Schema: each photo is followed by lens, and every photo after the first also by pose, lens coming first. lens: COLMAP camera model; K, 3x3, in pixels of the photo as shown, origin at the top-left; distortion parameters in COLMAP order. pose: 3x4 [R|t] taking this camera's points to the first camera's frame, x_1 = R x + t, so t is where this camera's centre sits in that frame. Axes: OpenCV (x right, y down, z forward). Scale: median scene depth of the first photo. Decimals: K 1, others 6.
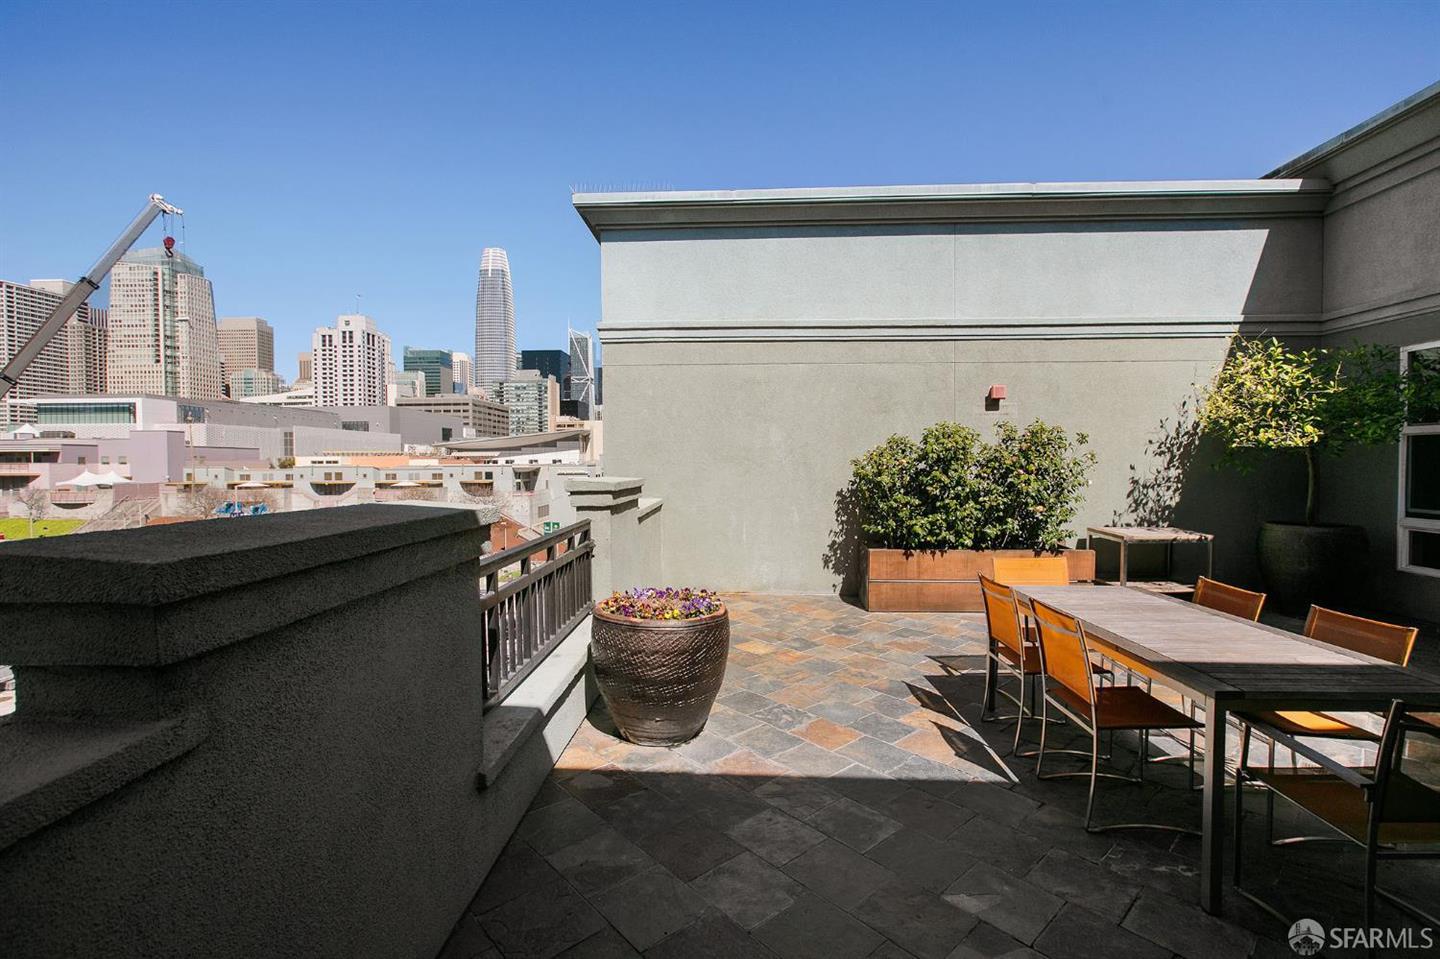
lens RADIAL K [[647.1, 0, 741.6], [0, 647.1, 466.8], [0, 0, 1]] dist [-0.011088, 0.008168]
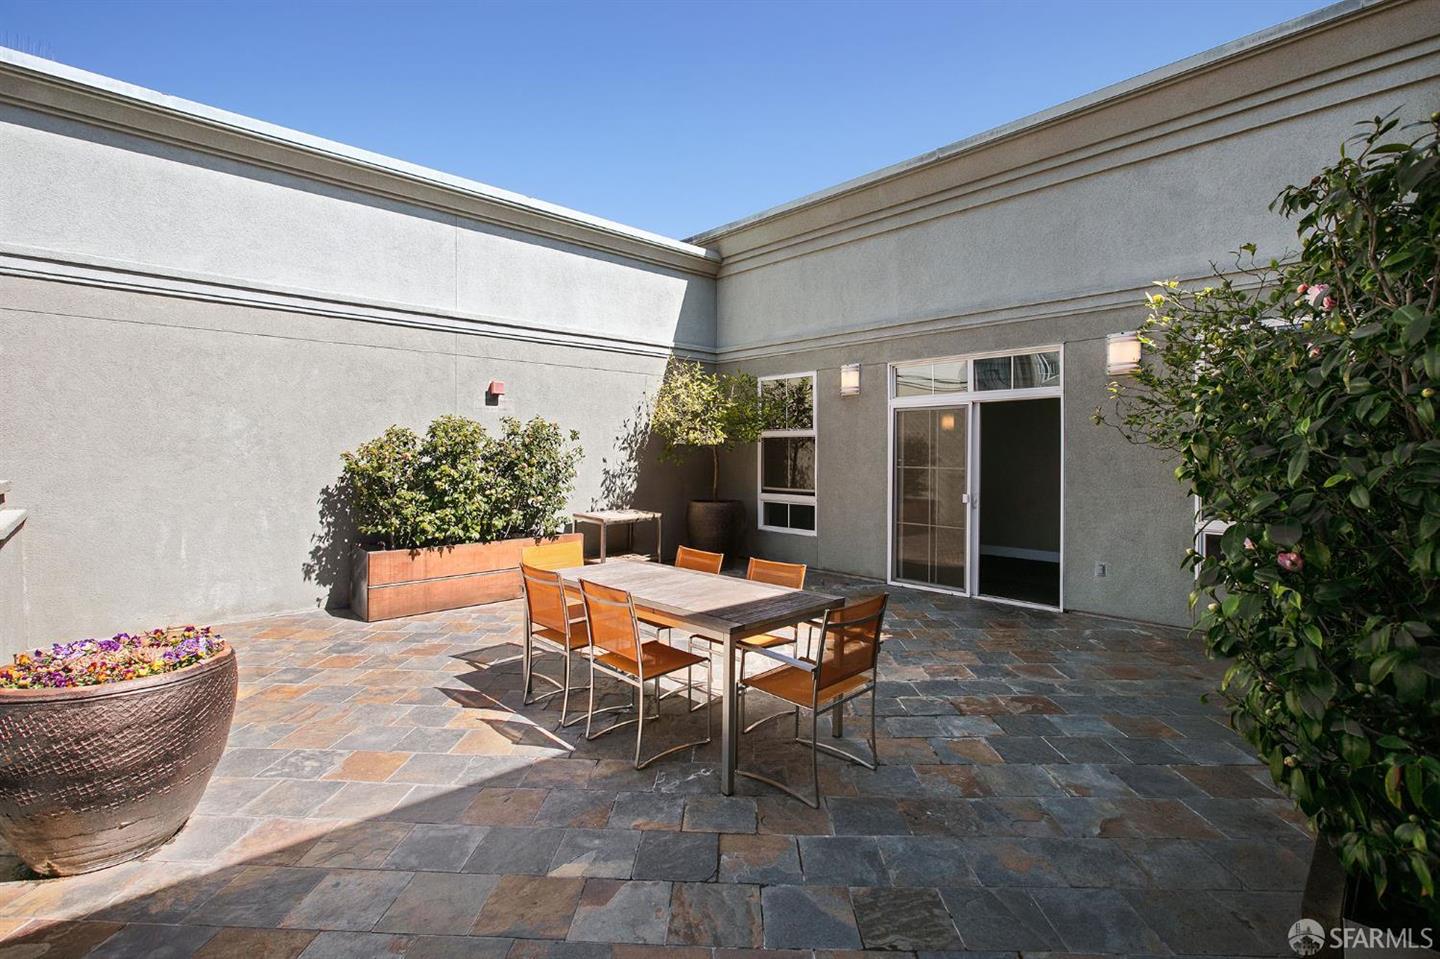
lens RADIAL K [[647.1, 0, 710.4], [0, 647.1, 447.0], [0, 0, 1]] dist [-0.011088, 0.008168]
pose [[0.710525, 0.010145, 0.703599, -0.117130], [0.002803, 0.999847, -0.017247, -0.002888], [-0.703667, 0.014226, 0.710388, 0.032075]]
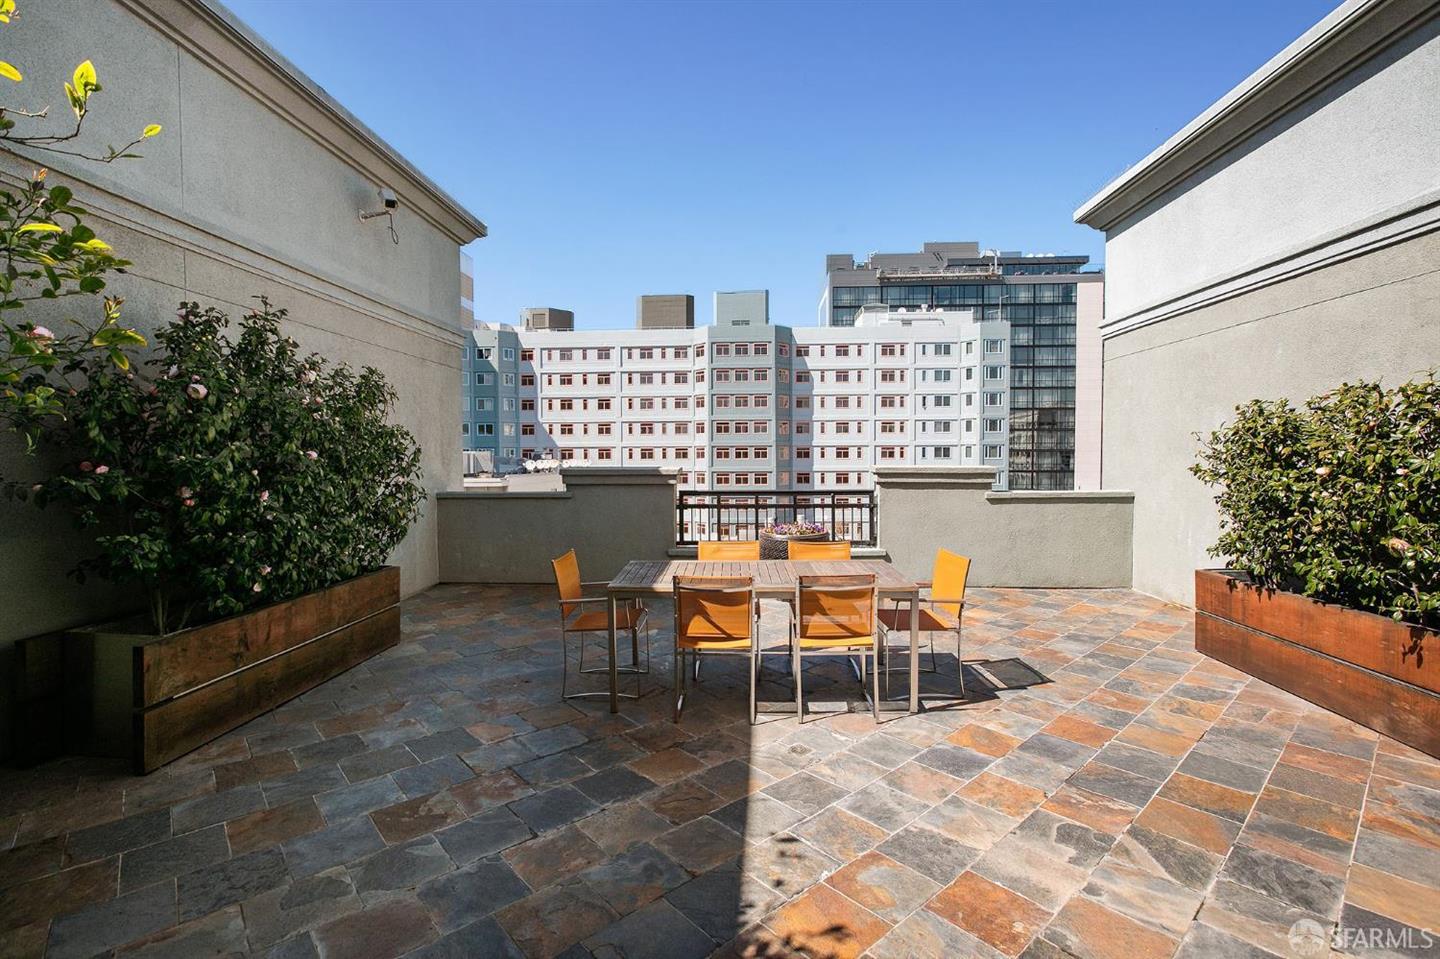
lens RADIAL K [[647.1, 0, 732.0], [0, 647.1, 474.6], [0, 0, 1]] dist [-0.011088, 0.008168]
pose [[-0.002876, 0.035208, -0.999376, 1.134929], [-0.002589, 0.999376, 0.035215, -0.009494], [0.999993, 0.002689, -0.002783, 0.538284]]
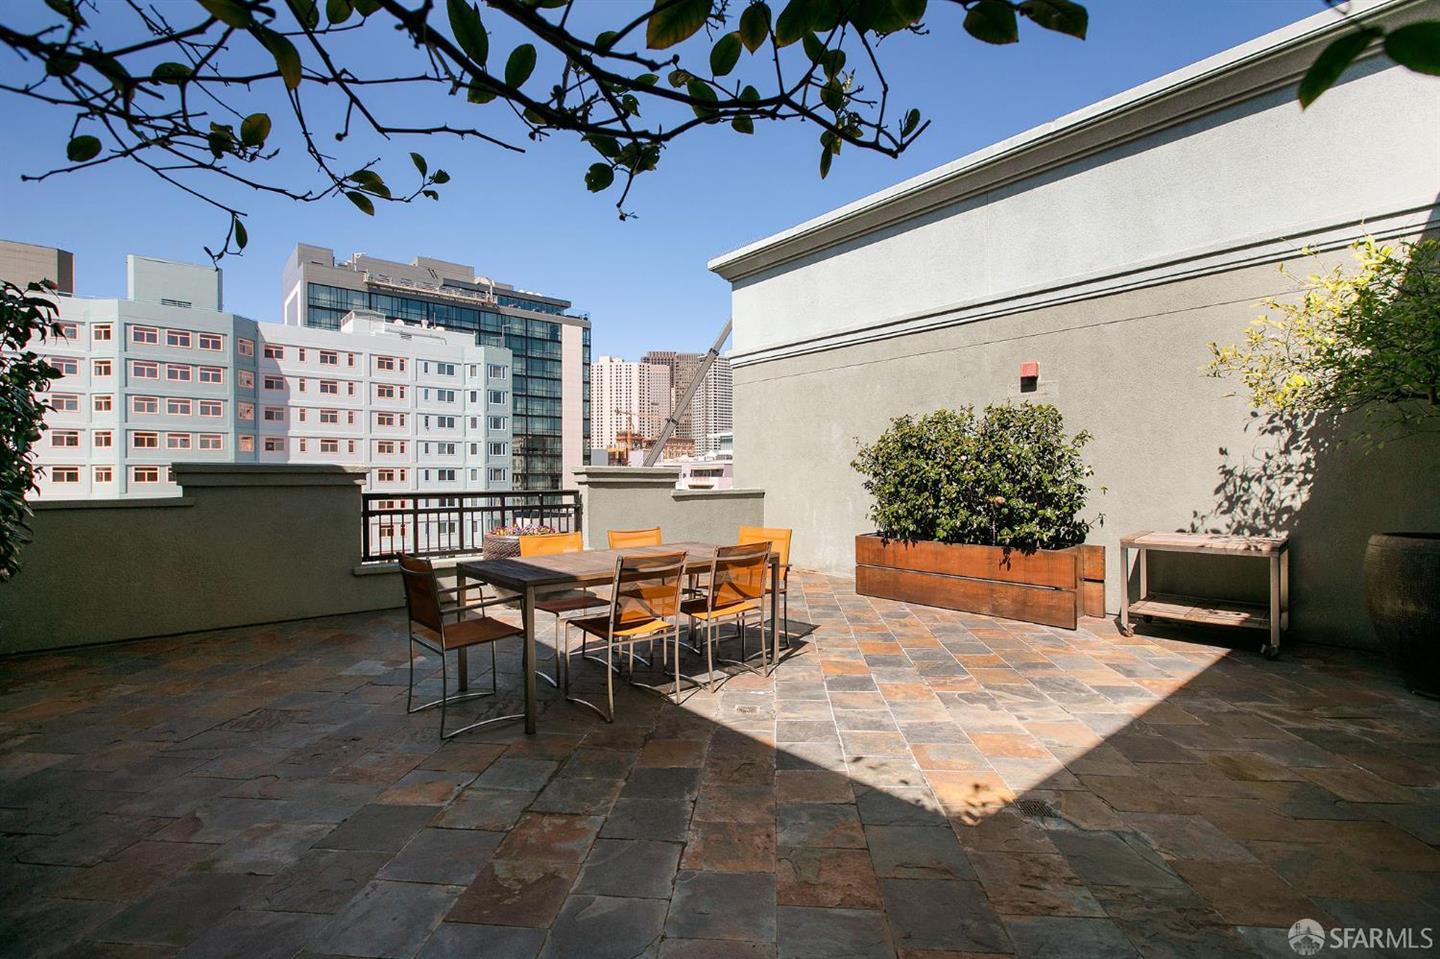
lens RADIAL K [[647.1, 0, 724.6], [0, 647.1, 477.6], [0, 0, 1]] dist [-0.011088, 0.008168]
pose [[0.683870, 0.000518, -0.729604, 0.984073], [-0.003815, 0.999989, -0.002865, 0.044569], [0.729594, 0.004743, 0.683864, 0.132812]]
